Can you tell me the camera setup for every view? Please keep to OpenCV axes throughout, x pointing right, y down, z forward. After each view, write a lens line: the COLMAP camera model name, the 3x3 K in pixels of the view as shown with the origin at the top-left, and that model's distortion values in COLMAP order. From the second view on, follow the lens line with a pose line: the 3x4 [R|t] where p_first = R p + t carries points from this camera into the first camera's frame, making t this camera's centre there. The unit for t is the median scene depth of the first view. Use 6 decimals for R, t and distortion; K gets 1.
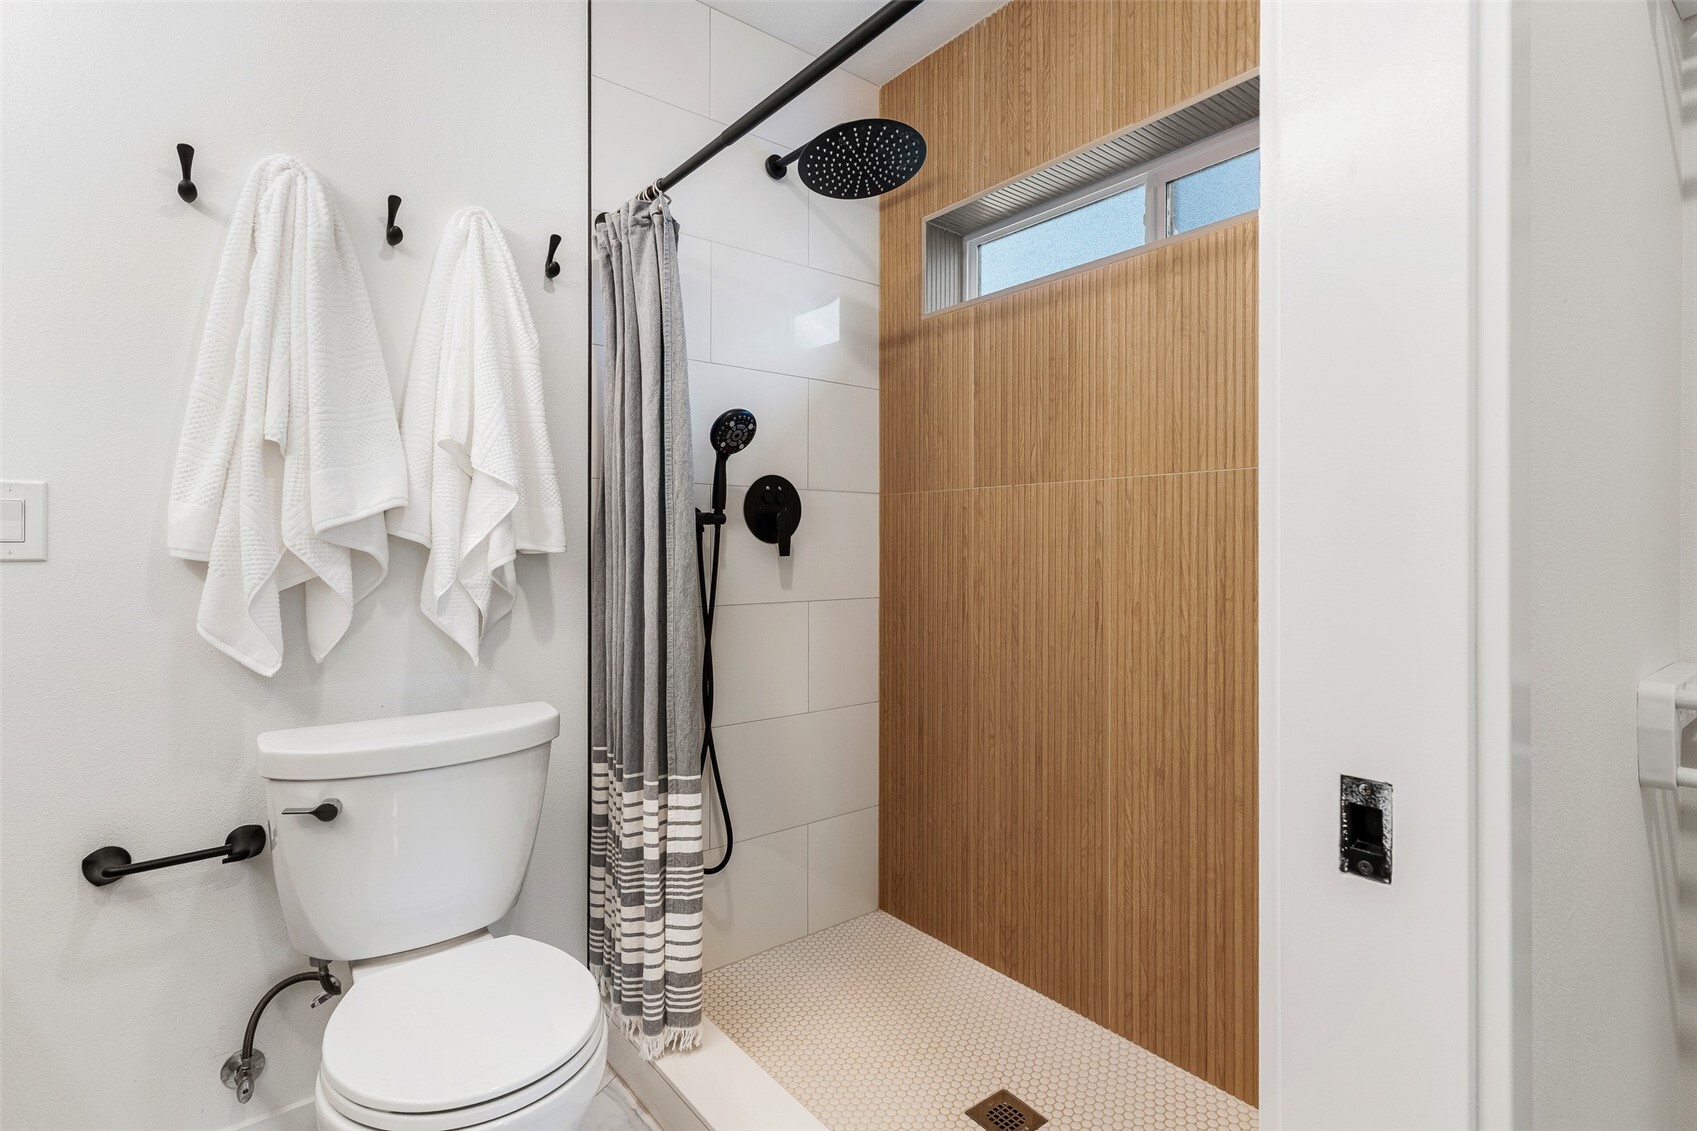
lens RADIAL K [[817.2, 0, 847.7], [0, 817.2, 545.7], [0, 0, 1]] dist [0.003040, -0.000651]
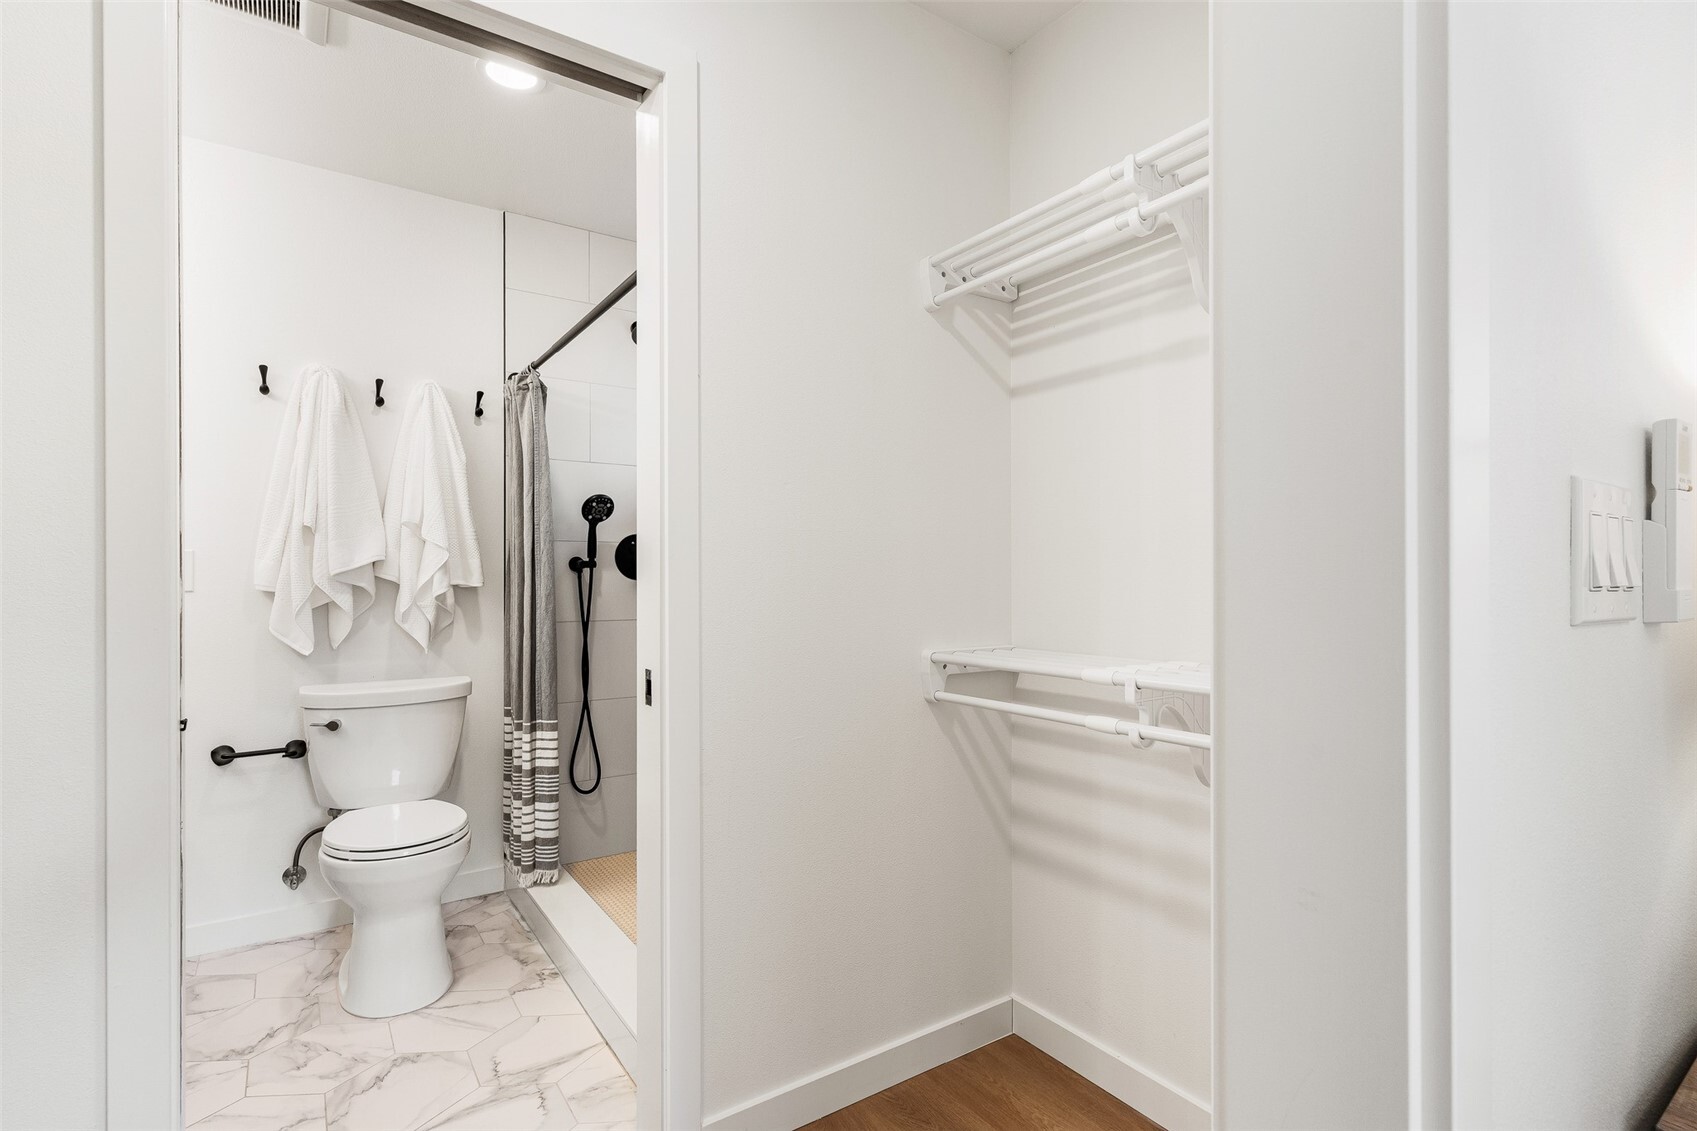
lens RADIAL K [[817.2, 0, 845.6], [0, 817.2, 574.9], [0, 0, 1]] dist [0.003040, -0.000651]
pose [[0.996506, -0.002125, -0.083489, 0.553472], [0.001929, 0.999995, -0.002426, -0.010257], [0.083493, 0.002257, 0.996506, -0.616927]]
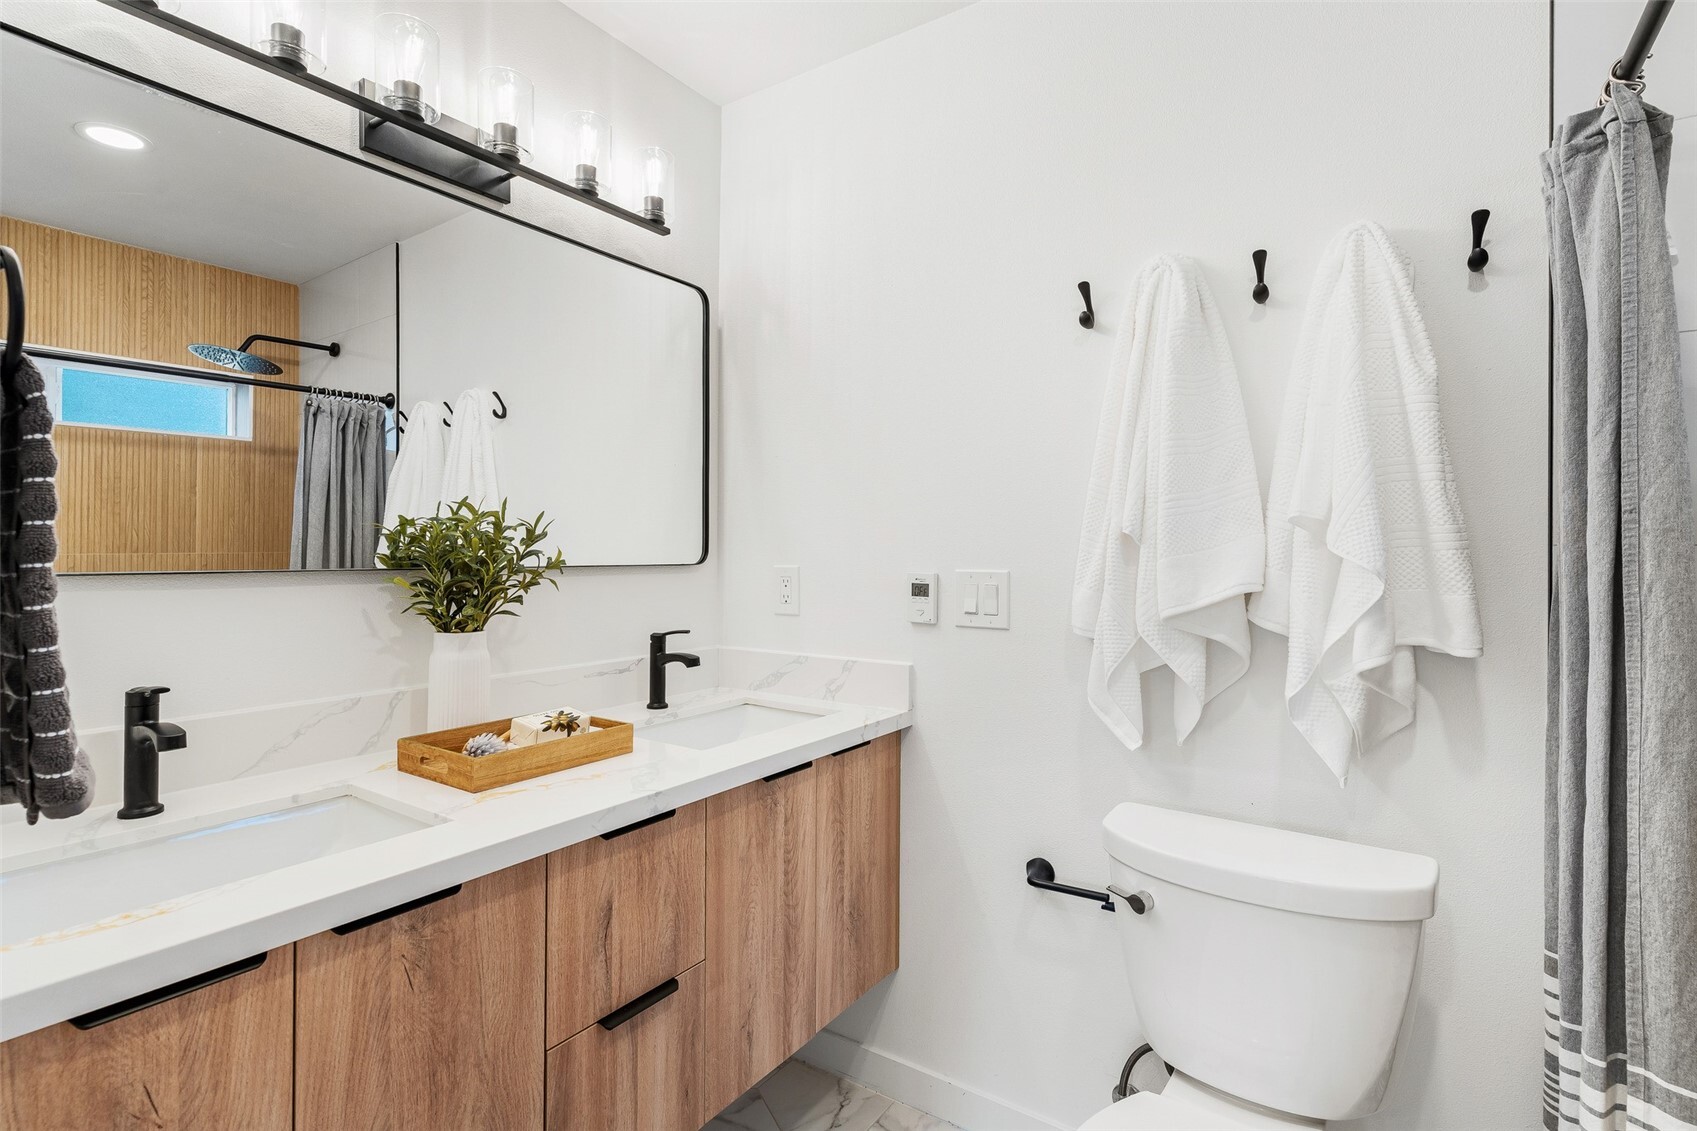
lens RADIAL K [[817.2, 0, 854.2], [0, 817.2, 551.2], [0, 0, 1]] dist [0.003040, -0.000651]
pose [[0.300692, -0.000673, -0.953721, 0.179354], [-0.002778, 0.999995, -0.001581, -0.087028], [0.953717, 0.003125, 0.300689, 0.288708]]
